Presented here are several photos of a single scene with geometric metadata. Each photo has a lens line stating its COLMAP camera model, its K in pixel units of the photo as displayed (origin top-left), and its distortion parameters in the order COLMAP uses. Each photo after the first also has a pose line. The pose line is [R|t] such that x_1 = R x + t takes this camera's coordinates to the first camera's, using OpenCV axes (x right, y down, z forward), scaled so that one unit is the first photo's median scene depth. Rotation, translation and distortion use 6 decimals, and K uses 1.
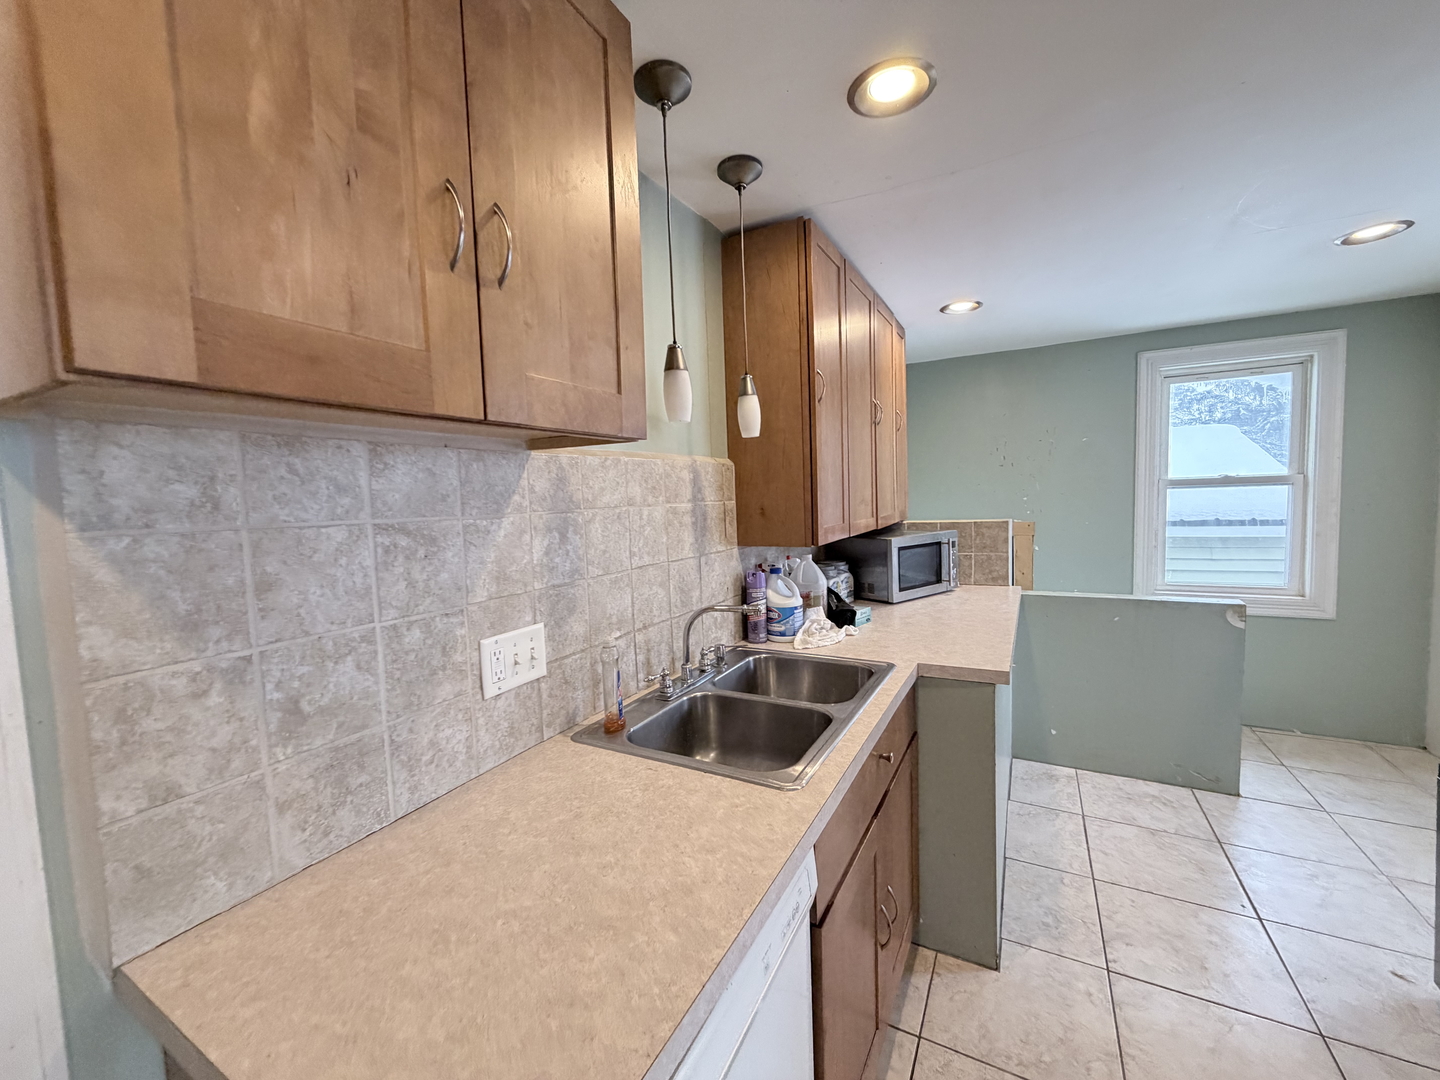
lens RADIAL K [[574.6, 0, 718.8], [0, 574.6, 540.3], [0, 0, 1]] dist [0.000593, 0.000575]
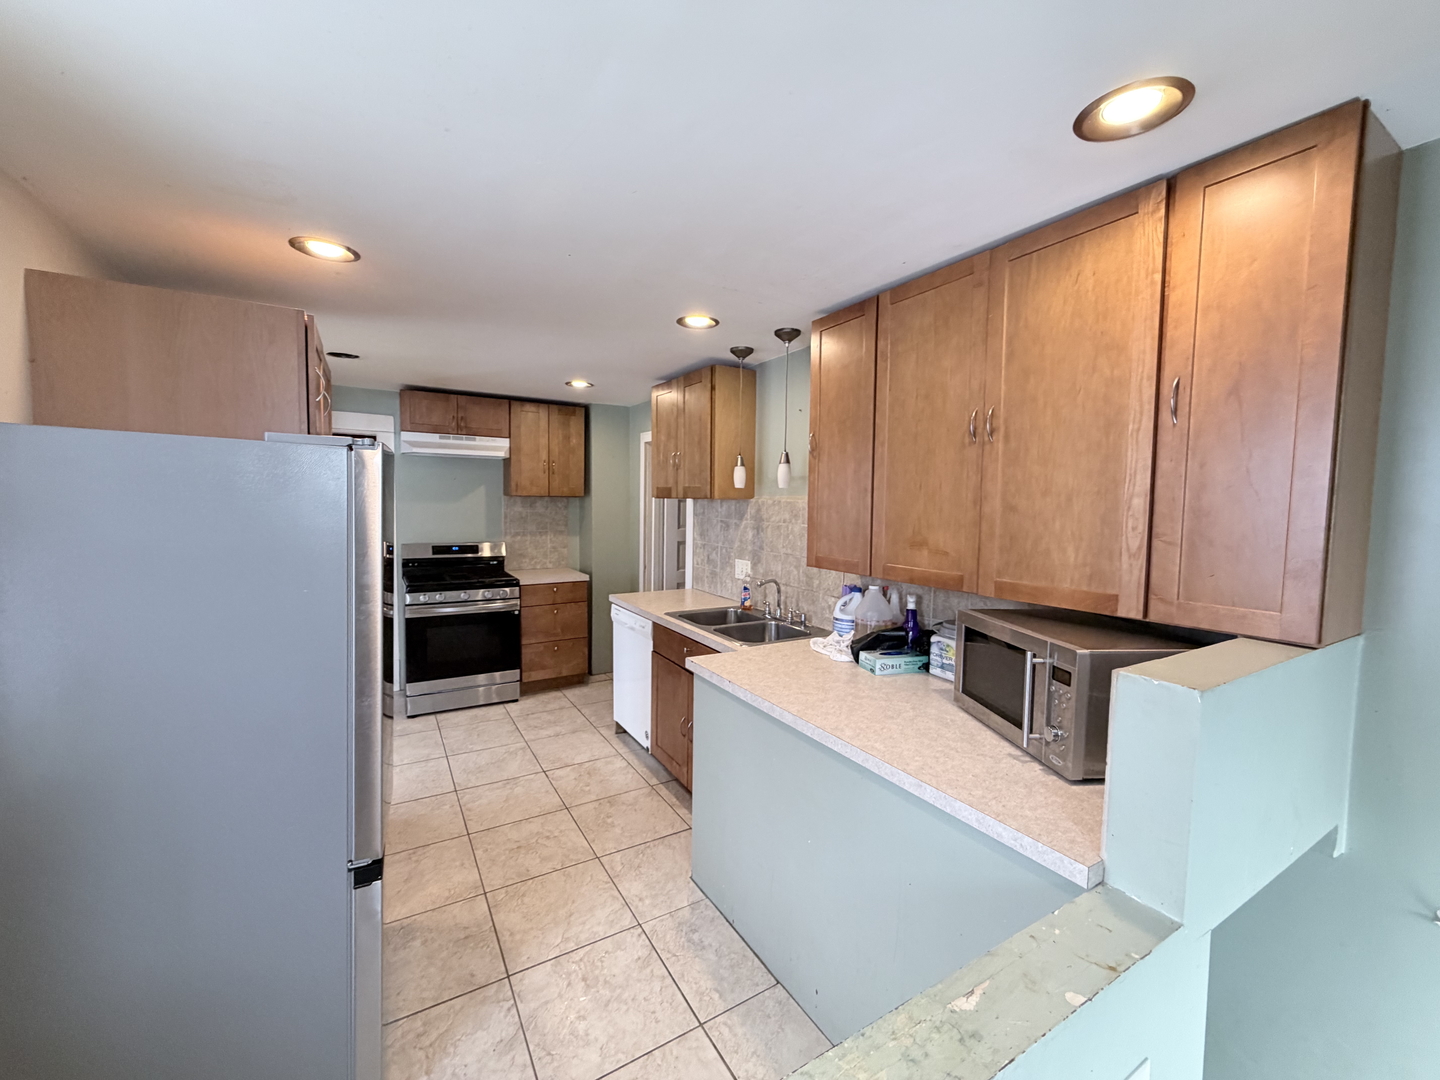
lens RADIAL K [[574.6, 0, 715.0], [0, 574.6, 538.3], [0, 0, 1]] dist [0.000593, 0.000575]
pose [[-0.513080, 0.087917, -0.853826, 2.157608], [-0.060426, 0.988573, 0.138103, -0.341890], [0.856211, 0.122452, -0.501904, 2.271530]]
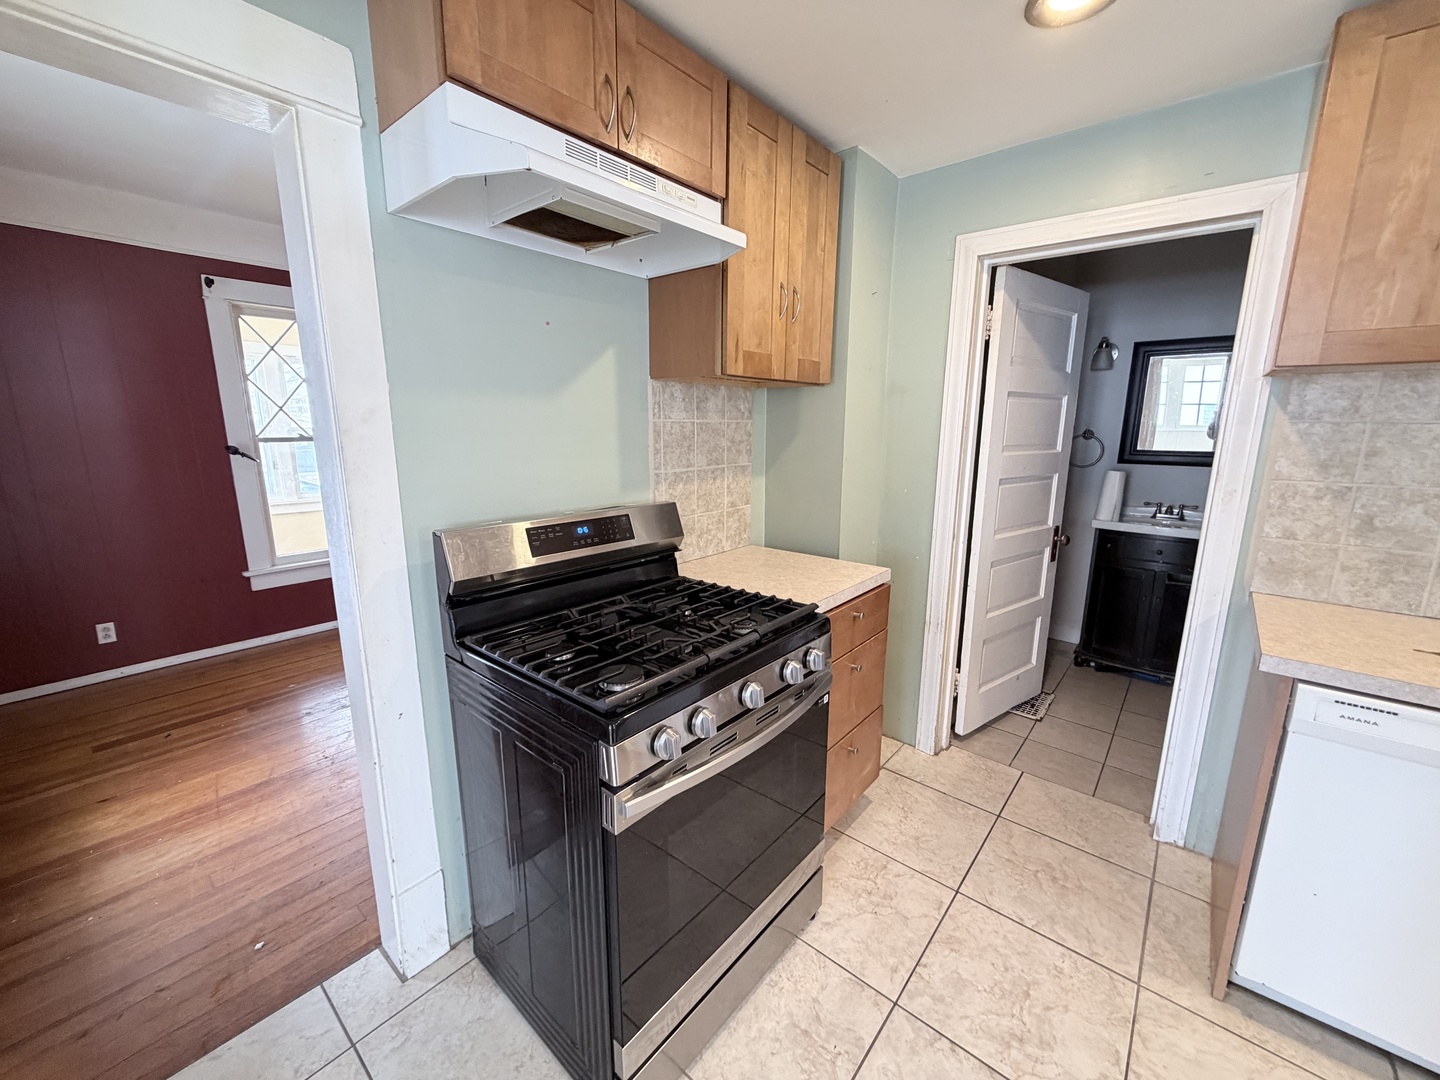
lens RADIAL K [[574.6, 0, 718.5], [0, 574.6, 535.4], [0, 0, 1]] dist [0.000593, 0.000575]
pose [[-0.209209, 0.224641, -0.951719, 1.012423], [-0.067602, 0.967605, 0.243251, 0.016056], [0.975531, 0.115228, -0.187245, -0.479967]]
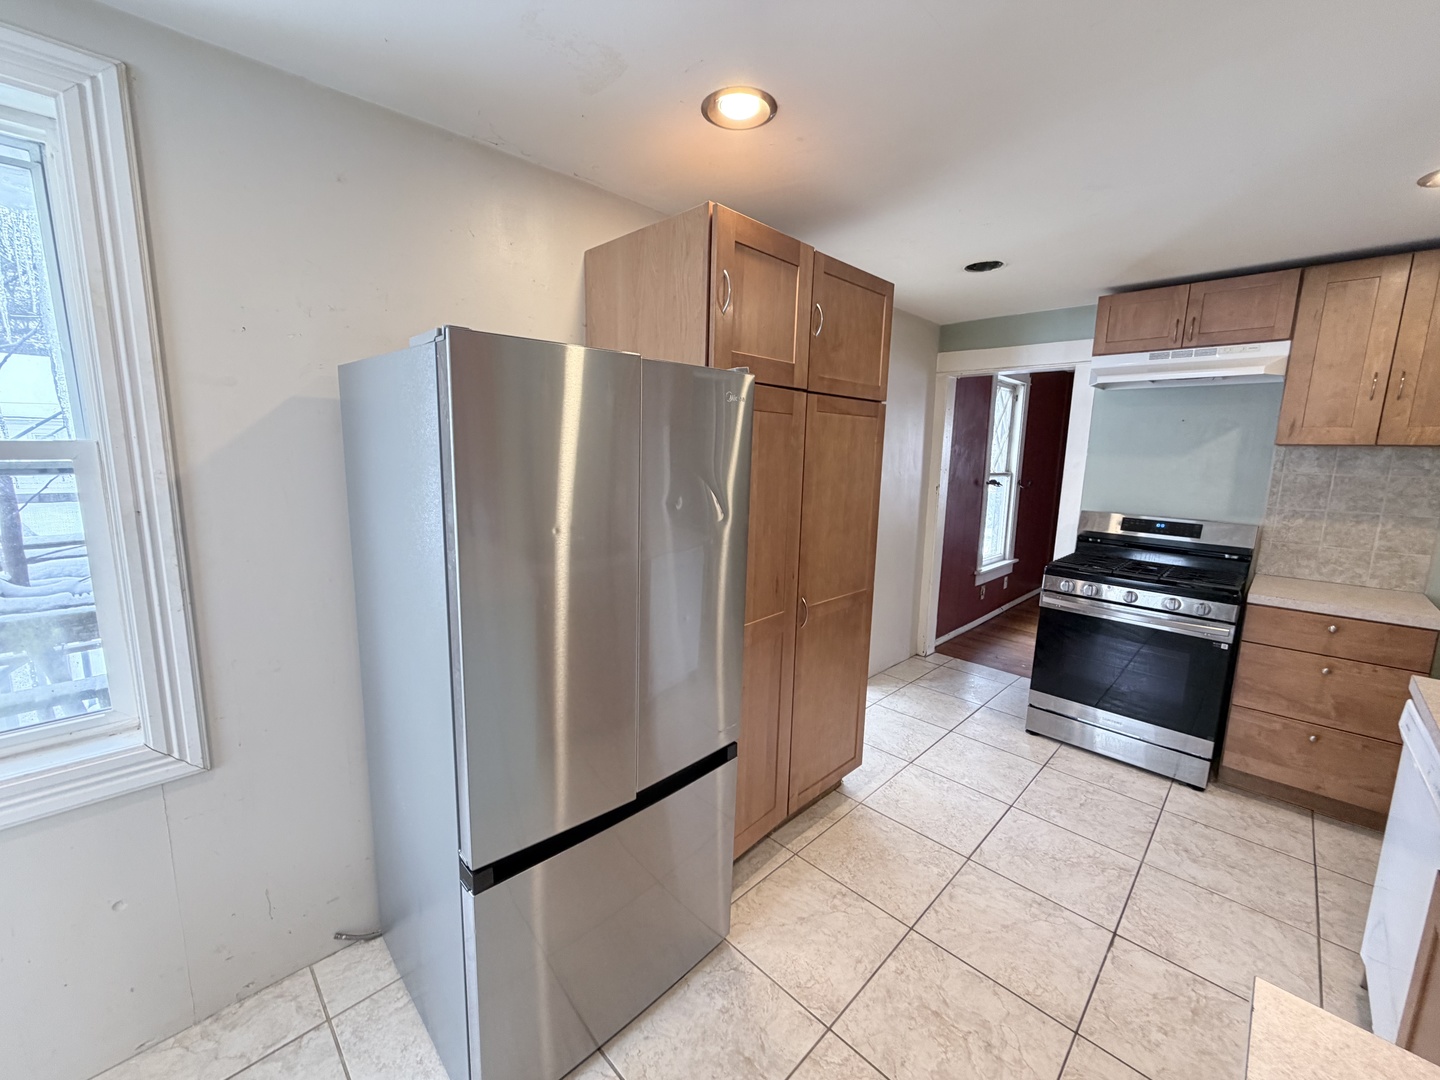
lens RADIAL K [[574.6, 0, 719.4], [0, 574.6, 537.1], [0, 0, 1]] dist [0.000593, 0.000575]
pose [[-0.959781, -0.026746, 0.279472, 0.987201], [0.035249, 0.976095, 0.214467, -0.213579], [-0.278527, 0.215692, -0.935895, 1.846311]]
